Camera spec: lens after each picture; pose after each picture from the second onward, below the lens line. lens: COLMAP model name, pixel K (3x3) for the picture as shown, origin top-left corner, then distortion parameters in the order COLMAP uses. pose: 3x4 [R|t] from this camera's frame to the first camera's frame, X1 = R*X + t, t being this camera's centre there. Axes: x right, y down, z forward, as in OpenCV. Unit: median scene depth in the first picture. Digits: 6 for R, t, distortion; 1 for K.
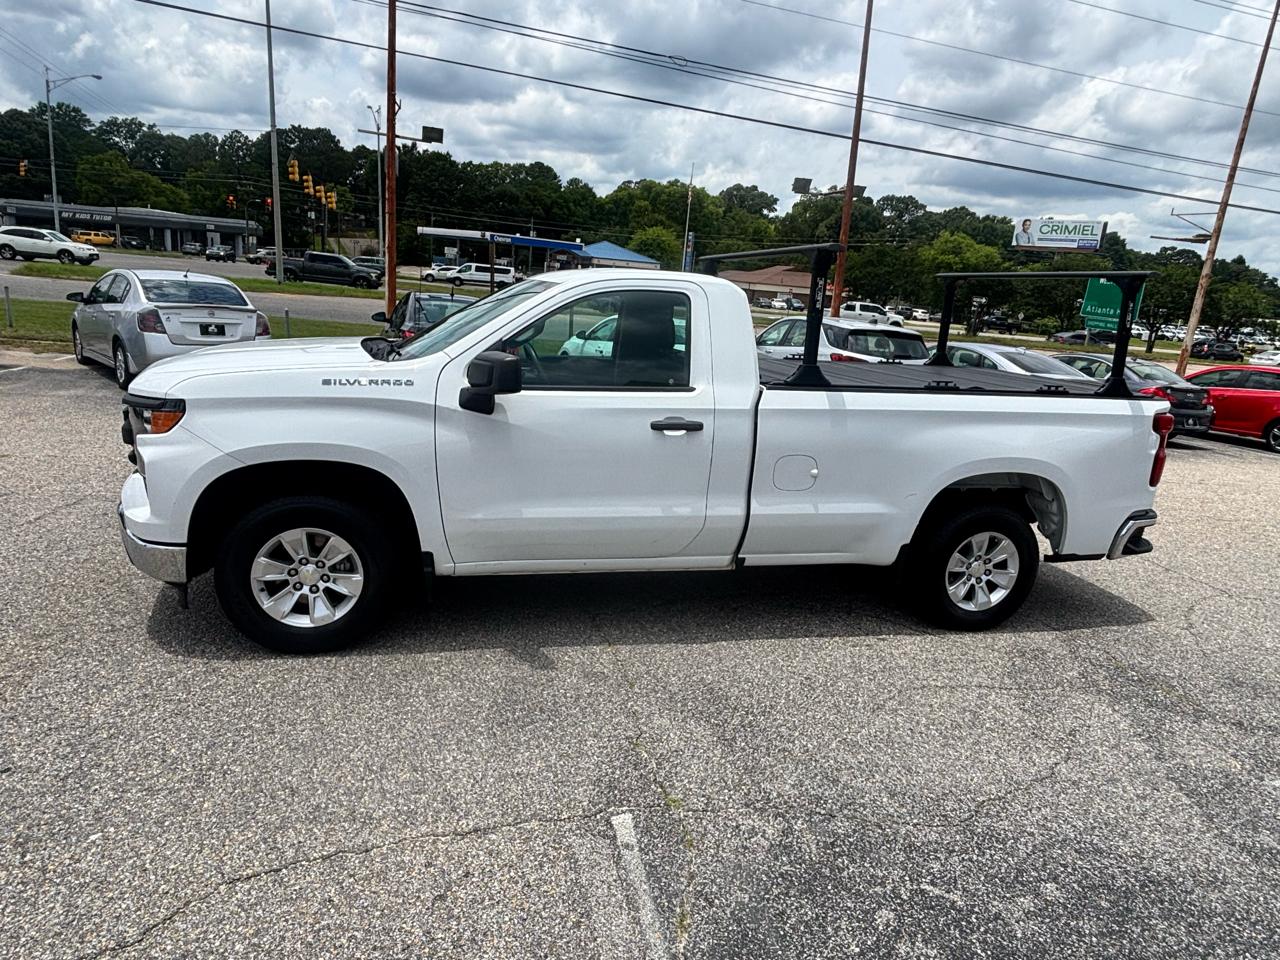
lens RADIAL K [[776.3, 0, 637.3], [0, 776.3, 481.8], [0, 0, 1]] dist [0.024757, -0.033621]
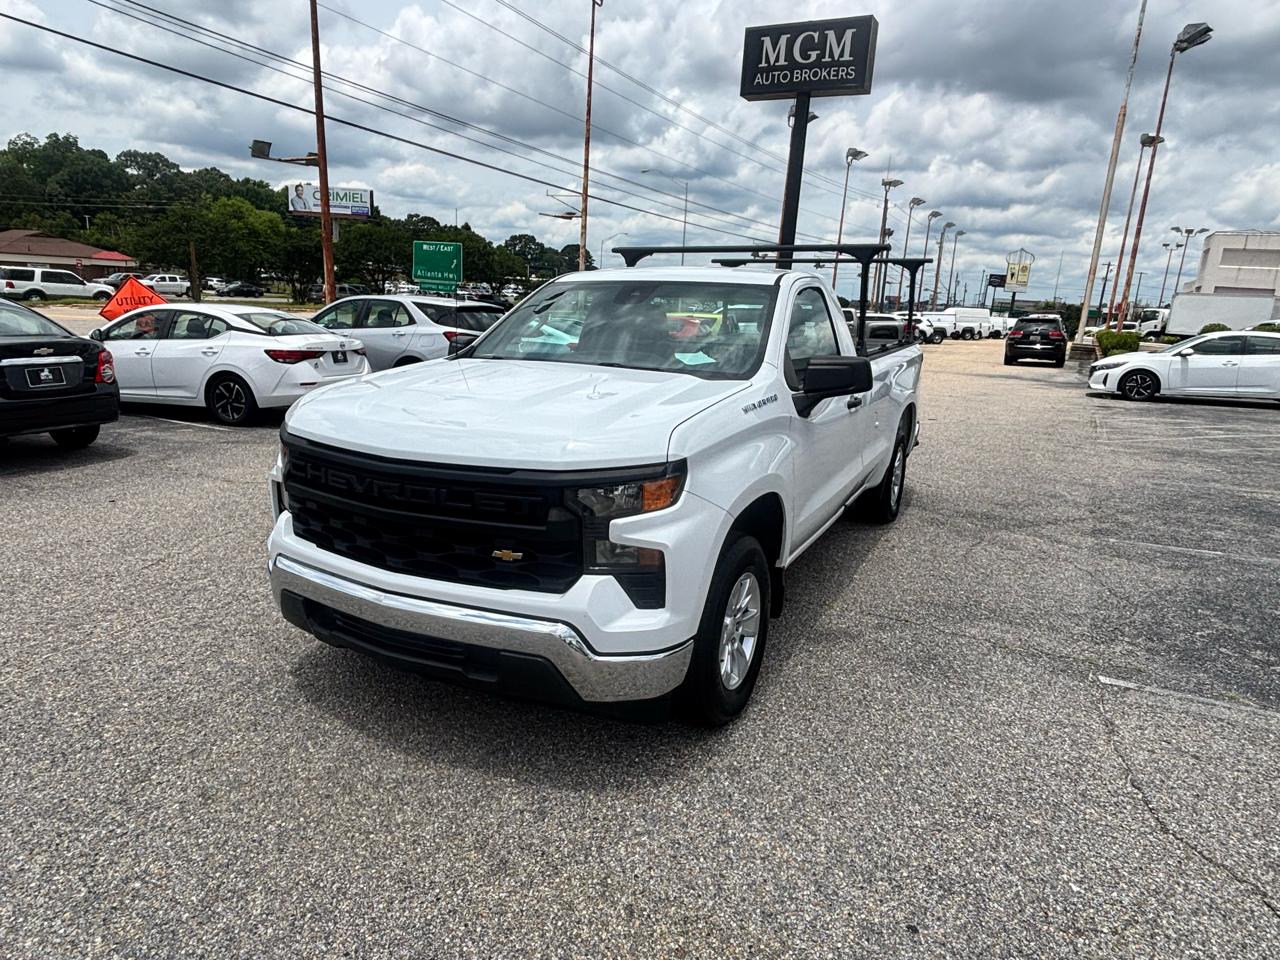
lens RADIAL K [[780.9, 0, 623.8], [0, 780.9, 475.3], [0, 0, 1]] dist [0.003350, -0.011991]
pose [[0.674429, -0.215345, 0.706238, -0.924242], [0.191701, 0.974791, 0.114165, -0.148776], [-0.713019, 0.058390, 0.698709, 0.385980]]
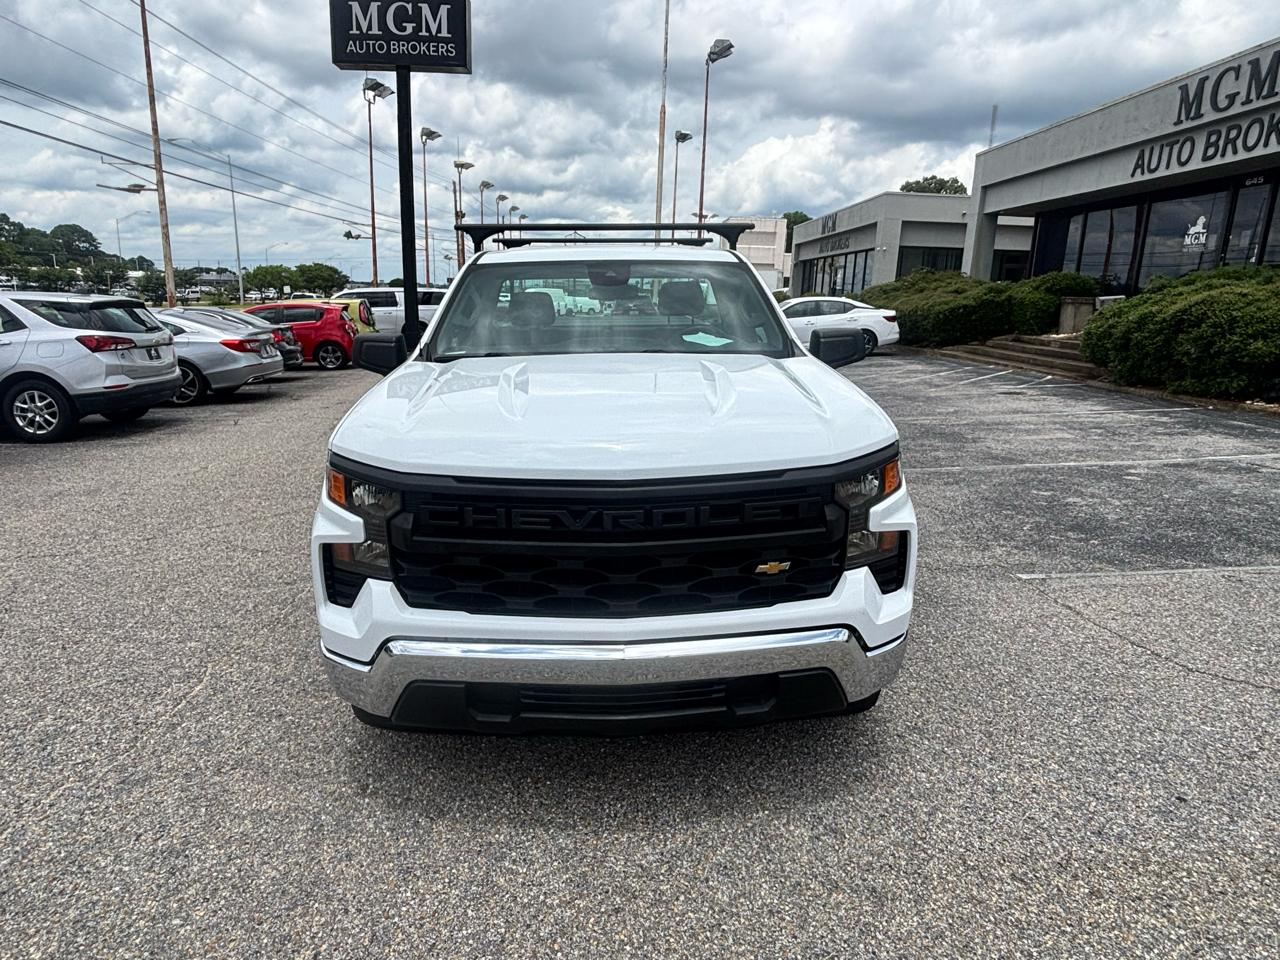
lens RADIAL K [[790.1, 0, 622.8], [0, 790.1, 474.6], [0, 0, 1]] dist [-0.002402, -0.003606]
pose [[0.209822, -0.297681, 0.931322, -1.086182], [0.245284, 0.938091, 0.244584, -0.257889], [-0.946473, 0.177119, 0.269849, 0.821898]]
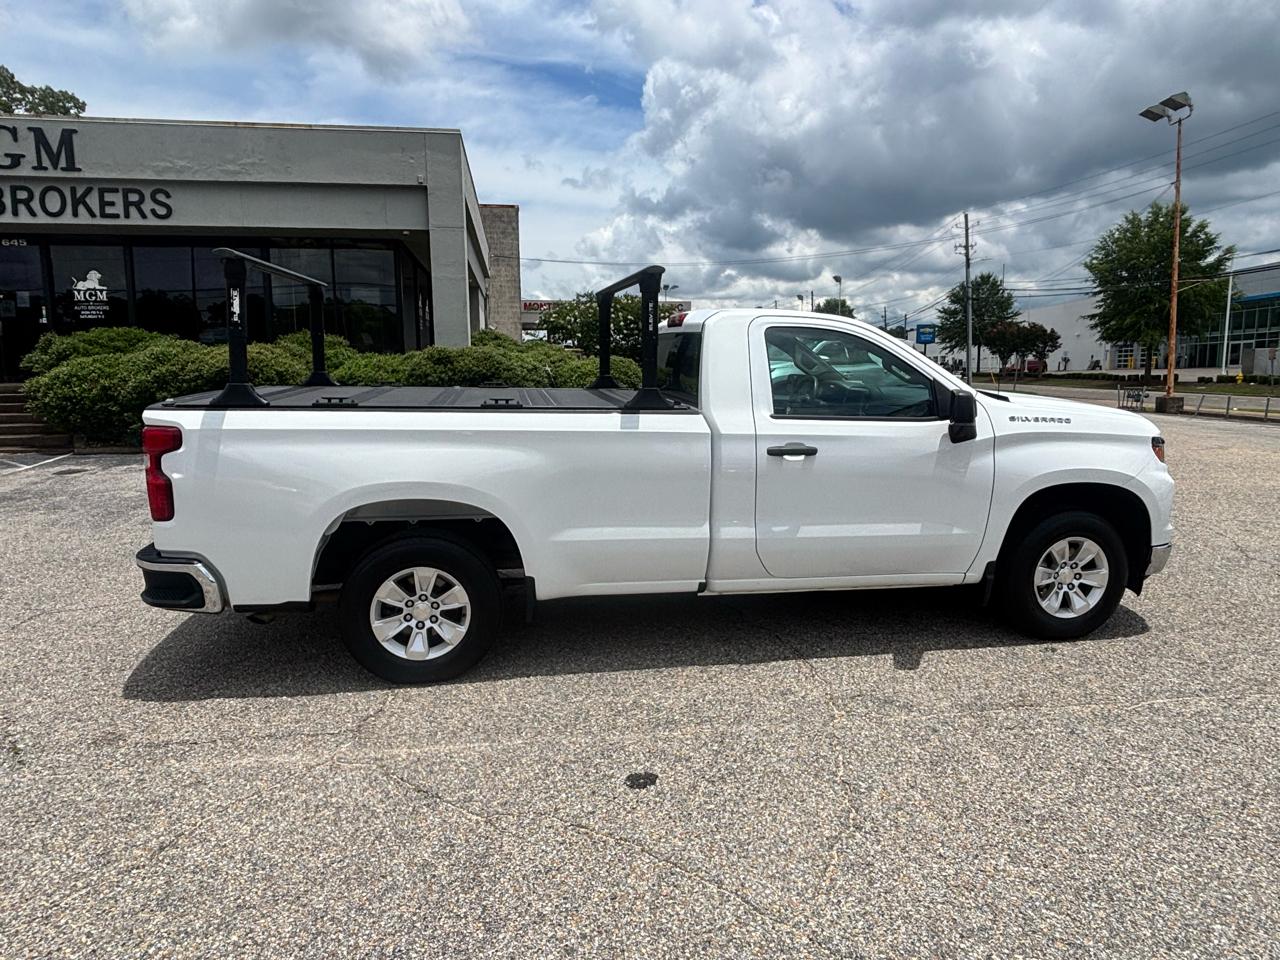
lens RADIAL K [[785.5, 0, 640.5], [0, 785.5, 482.5], [0, 0, 1]] dist [0.017541, -0.024851]
pose [[-0.995460, -0.085408, 0.042011, 0.075297], [-0.061873, 0.916054, 0.396253, -0.508577], [-0.072328, 0.391855, -0.917180, 2.244703]]
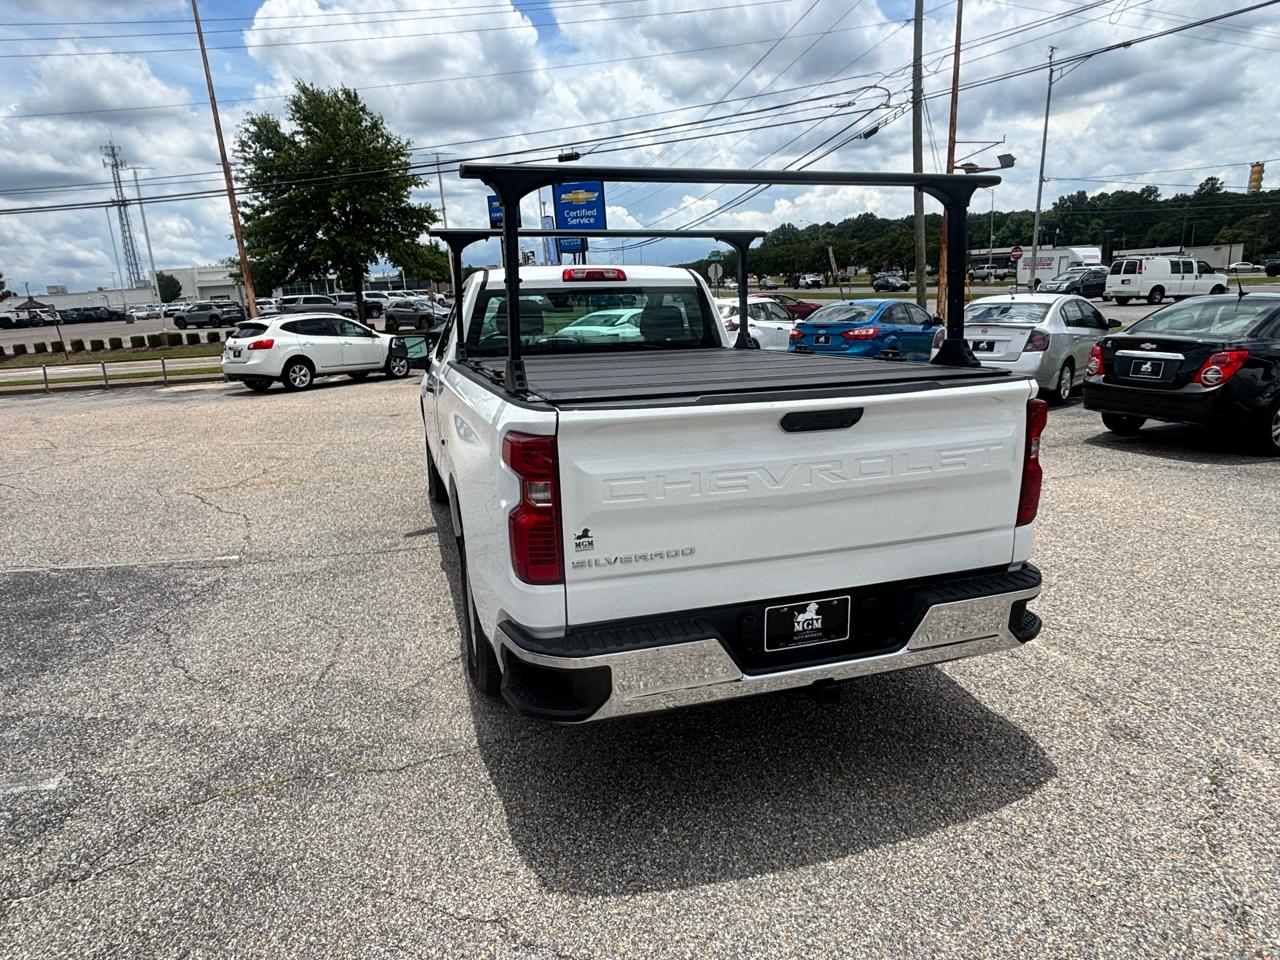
lens RADIAL K [[784.8, 0, 641.8], [0, 784.8, 480.3], [0, 0, 1]] dist [0.023041, -0.038525]
pose [[0.066716, 0.147208, -0.986853, 1.264417], [-0.200546, 0.970851, 0.131263, -0.149575], [0.977410, 0.189152, 0.094293, 1.118033]]
